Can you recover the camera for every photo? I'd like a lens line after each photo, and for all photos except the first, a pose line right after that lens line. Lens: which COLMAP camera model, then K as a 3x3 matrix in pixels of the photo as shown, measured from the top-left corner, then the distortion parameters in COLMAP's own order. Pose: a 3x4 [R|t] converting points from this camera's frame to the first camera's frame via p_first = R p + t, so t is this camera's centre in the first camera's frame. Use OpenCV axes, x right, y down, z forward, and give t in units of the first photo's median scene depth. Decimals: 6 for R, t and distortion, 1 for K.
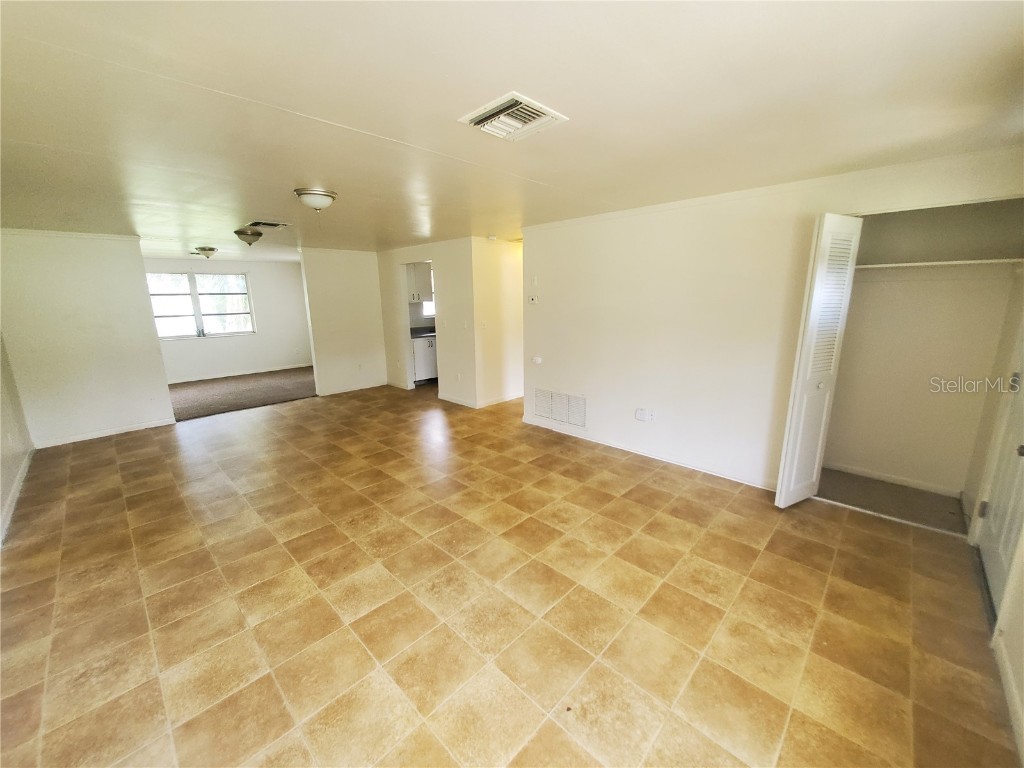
lens RADIAL K [[404.4, 0, 512.0], [0, 404.4, 384.0], [0, 0, 1]] dist [0.000006, -0.000057]
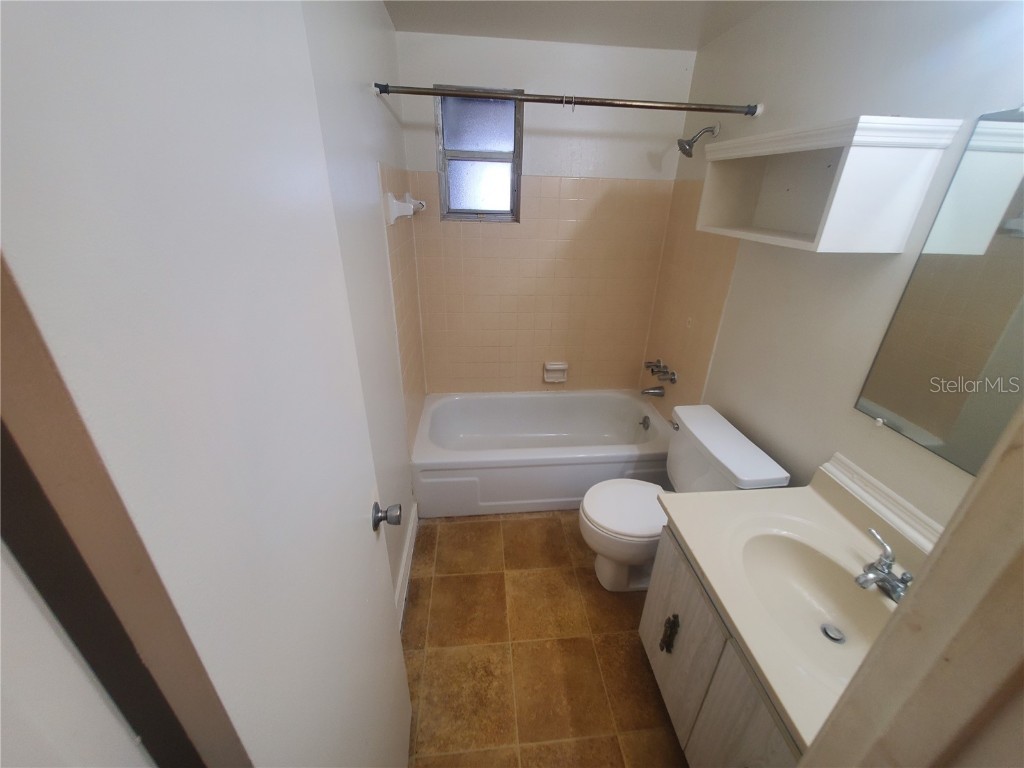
lens RADIAL K [[404.4, 0, 512.0], [0, 404.4, 384.0], [0, 0, 1]] dist [0.000006, -0.000057]
pose [[-0.652385, 0.321370, -0.686378, 0.574767], [-0.186733, 0.809568, 0.556534, -0.287699], [0.734524, 0.491244, -0.468139, 1.142008]]
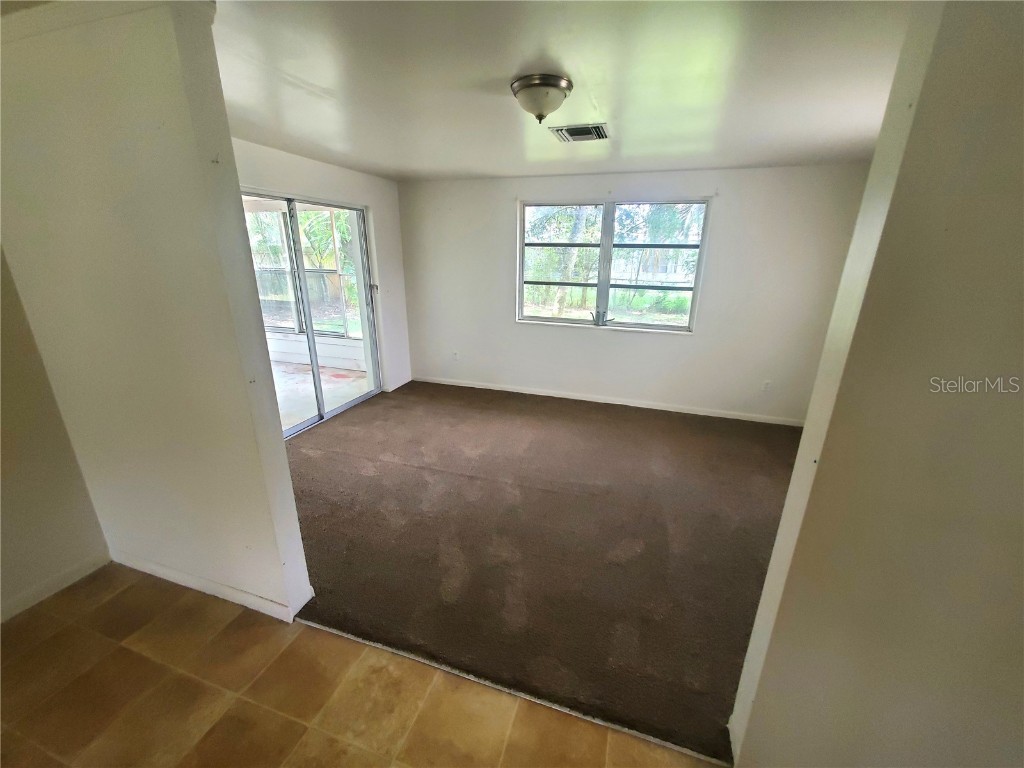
lens RADIAL K [[404.4, 0, 512.0], [0, 404.4, 384.0], [0, 0, 1]] dist [0.000006, -0.000057]
pose [[0.430783, 0.282720, -0.857027, 0.982853], [-0.202845, 0.955695, 0.213310, -0.165542], [0.879363, 0.081953, 0.469046, 0.749827]]
